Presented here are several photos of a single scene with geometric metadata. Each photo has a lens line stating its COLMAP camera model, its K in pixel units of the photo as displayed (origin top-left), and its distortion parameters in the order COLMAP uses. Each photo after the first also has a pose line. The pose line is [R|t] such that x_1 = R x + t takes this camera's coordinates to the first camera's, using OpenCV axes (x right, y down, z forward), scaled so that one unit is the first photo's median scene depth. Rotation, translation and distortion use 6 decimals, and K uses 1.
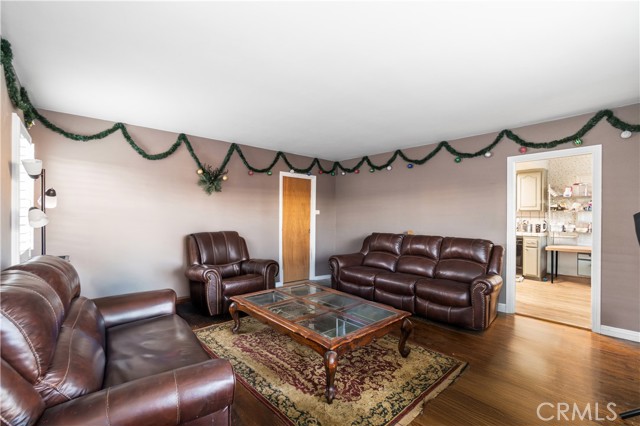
lens RADIAL K [[279.9, 0, 317.2], [0, 279.9, 214.7], [0, 0, 1]] dist [0.001267, -0.000164]
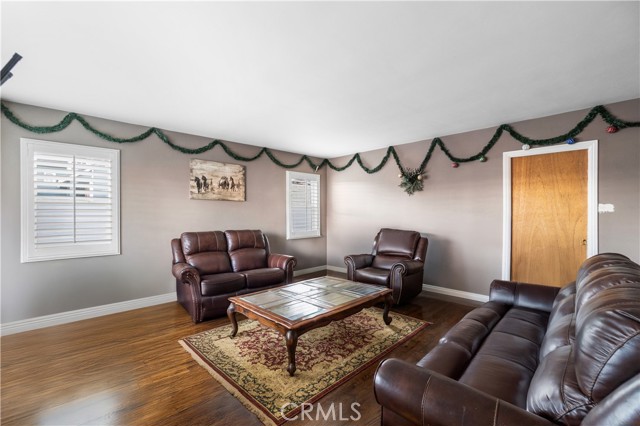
lens RADIAL K [[279.9, 0, 317.2], [0, 279.9, 214.7], [0, 0, 1]] dist [0.001267, -0.000164]
pose [[0.054690, 0.004956, -0.998491, 0.636713], [0.006073, 0.999968, 0.005296, -0.002164], [0.998485, -0.006354, 0.054659, 0.550189]]
